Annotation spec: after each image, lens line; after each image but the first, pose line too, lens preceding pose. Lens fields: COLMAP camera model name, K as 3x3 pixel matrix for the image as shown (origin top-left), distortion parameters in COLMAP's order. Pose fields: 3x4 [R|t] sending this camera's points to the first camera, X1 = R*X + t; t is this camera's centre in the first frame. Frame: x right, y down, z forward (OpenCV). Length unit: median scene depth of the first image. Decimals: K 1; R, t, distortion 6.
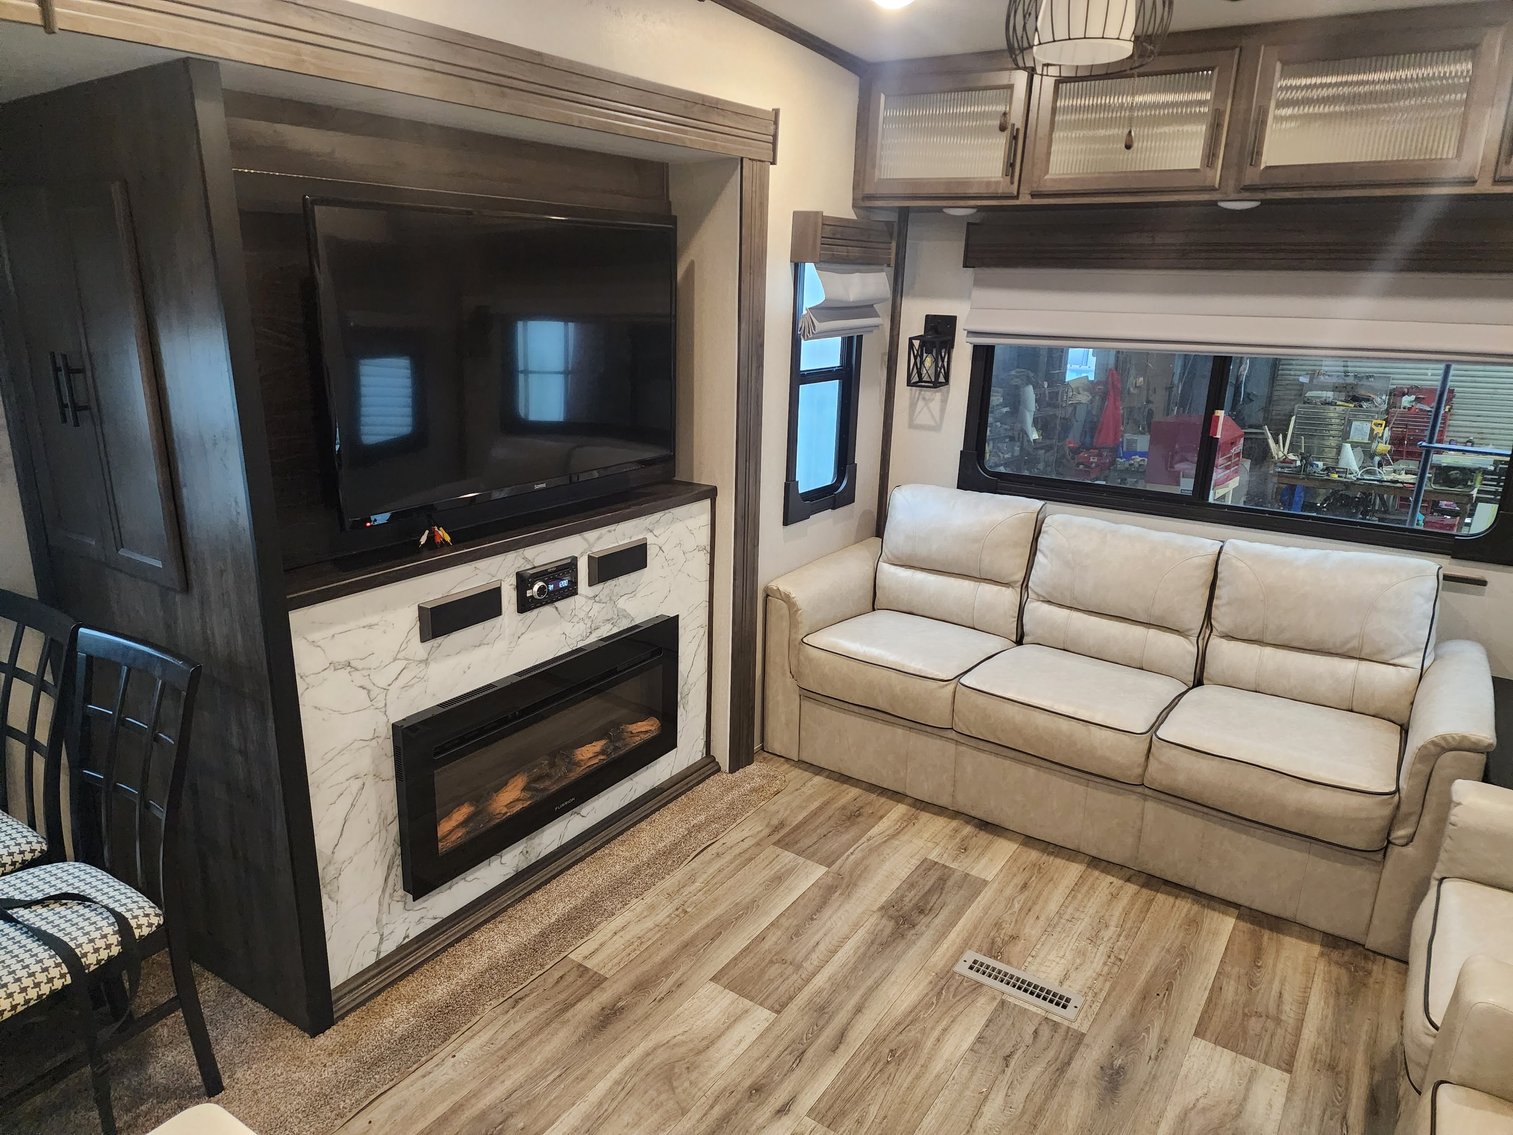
lens RADIAL K [[999.6, 0, 745.1], [0, 999.6, 571.9], [0, 0, 1]] dist [0.056606, -0.057154]
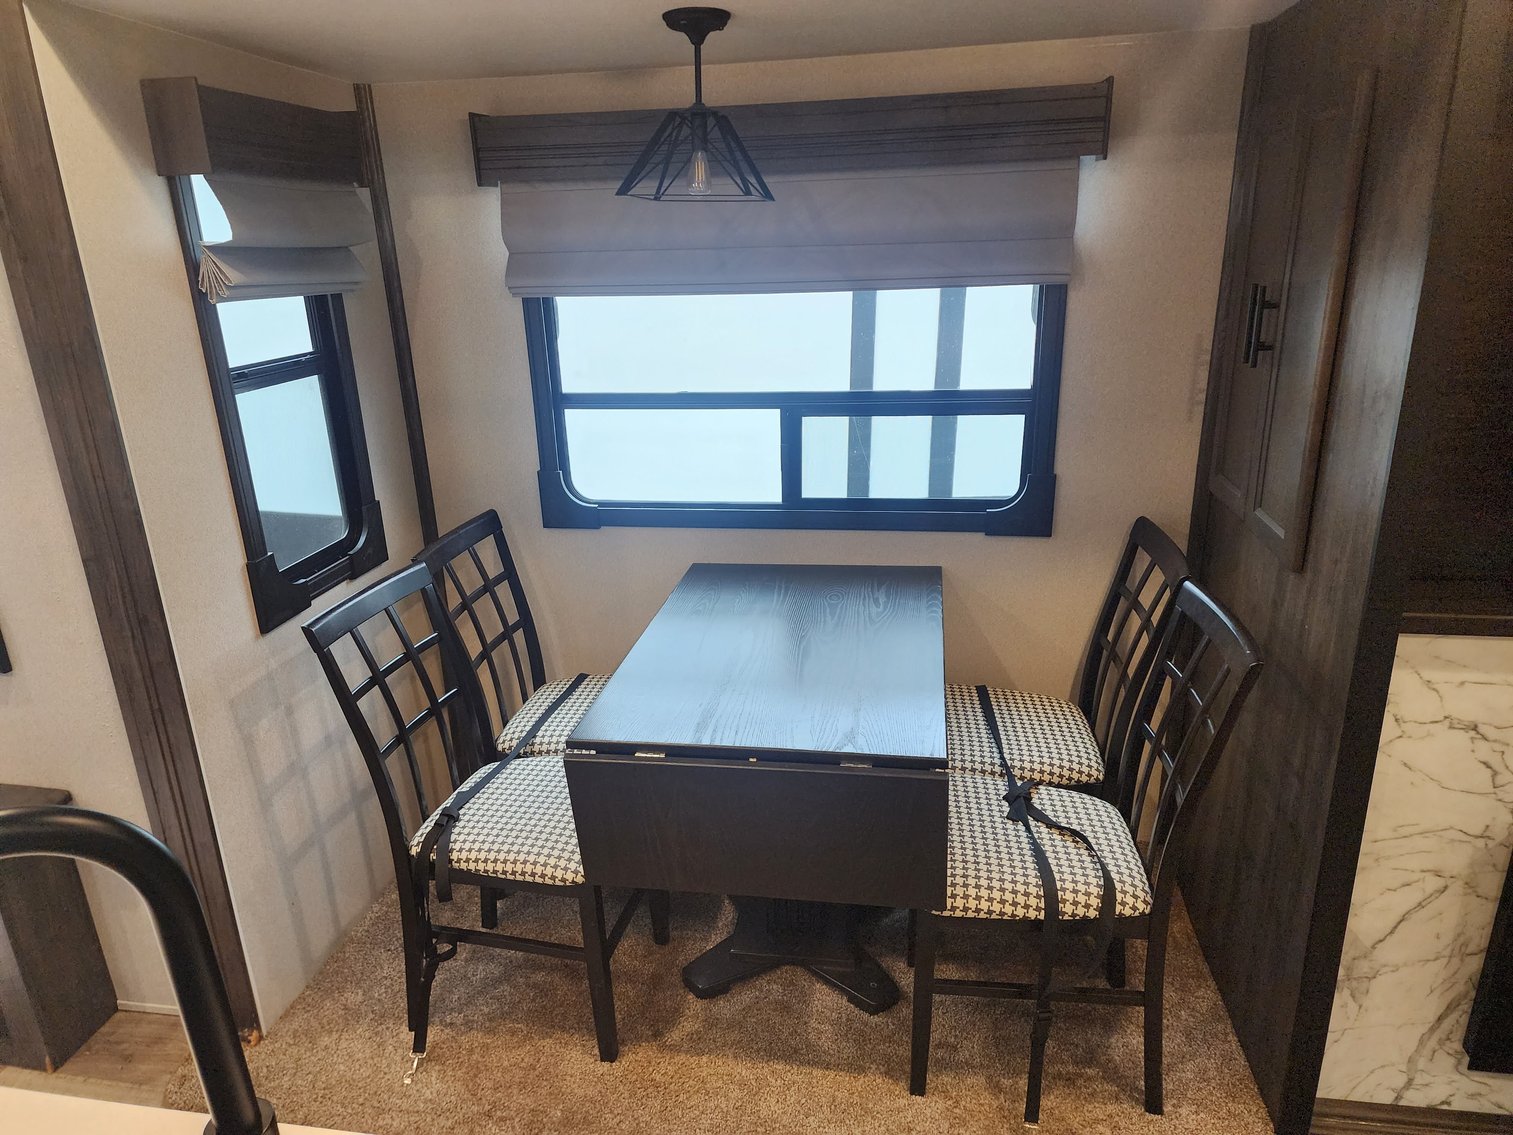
lens RADIAL K [[999.6, 0, 745.1], [0, 999.6, 571.9], [0, 0, 1]] dist [0.056606, -0.057154]
pose [[0.401006, 0.257625, -0.879104, 0.003132], [-0.213261, 0.959529, 0.183914, -0.031852], [0.890906, 0.113728, 0.439718, 0.185031]]
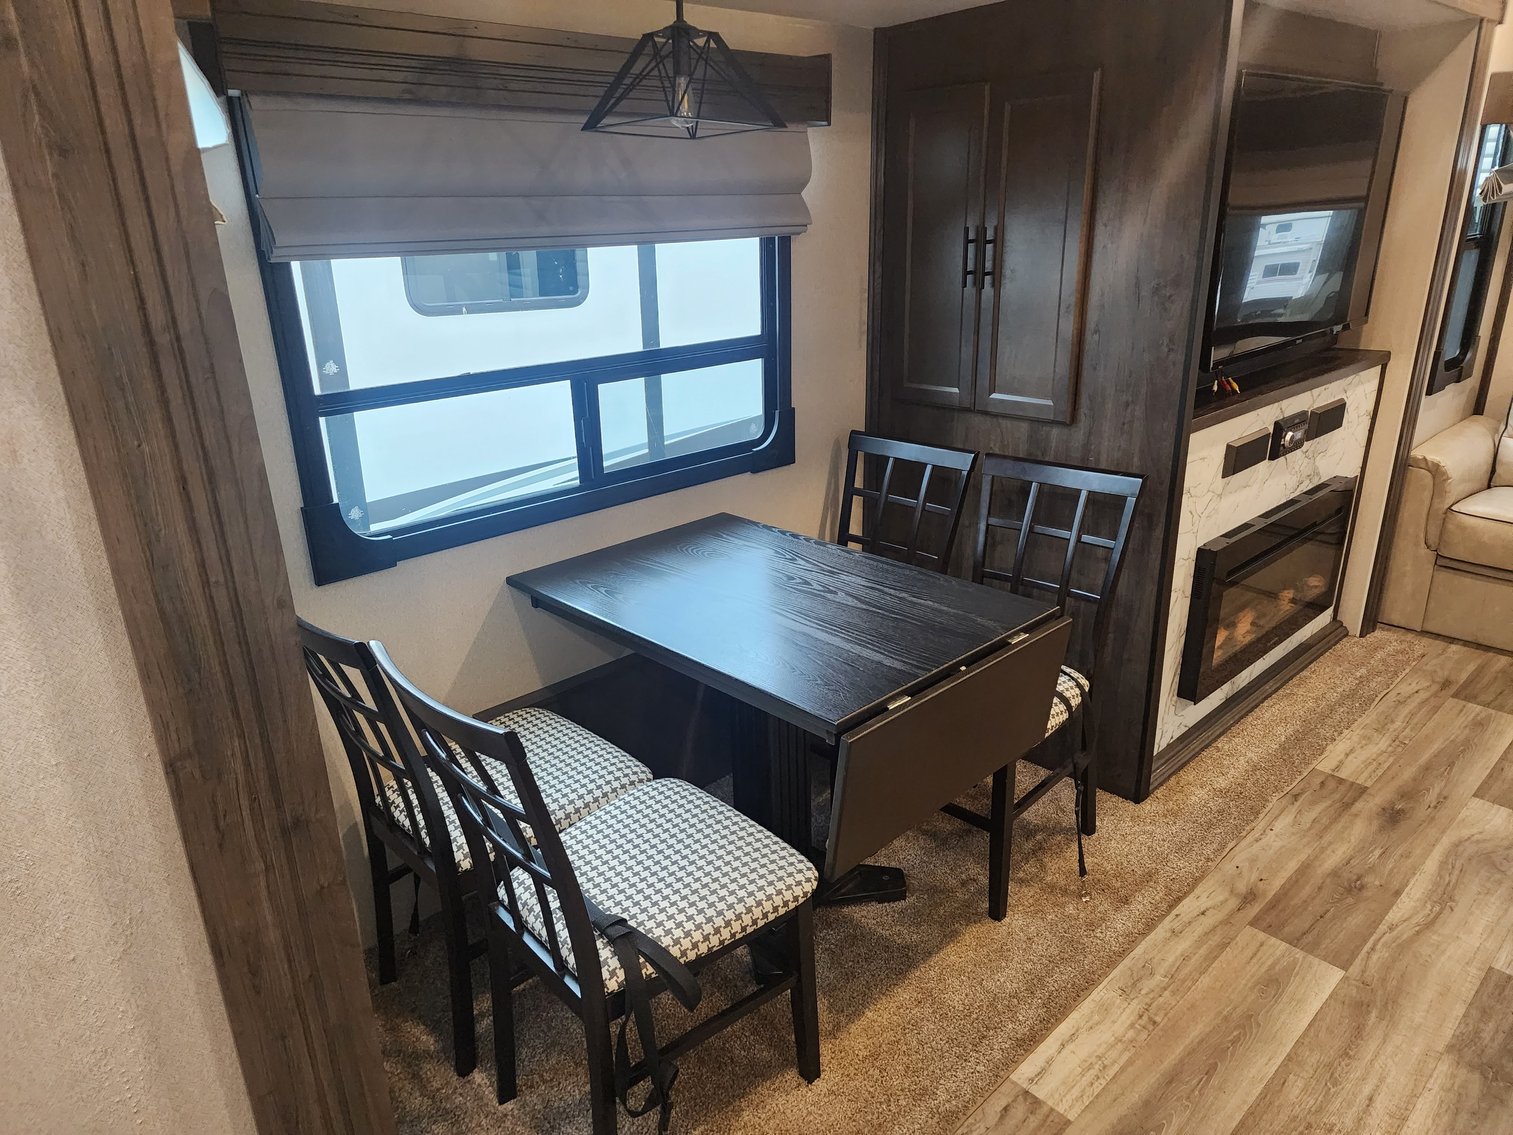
lens RADIAL K [[1020.6, 0, 756.5], [0, 1020.6, 567.5], [0, 0, 1]] dist [0.075022, -0.066064]
pose [[0.976334, 0.028320, -0.214406, -0.553536], [-0.015149, 0.997909, 0.062828, 0.100076], [0.215737, -0.058093, 0.974722, -0.244988]]
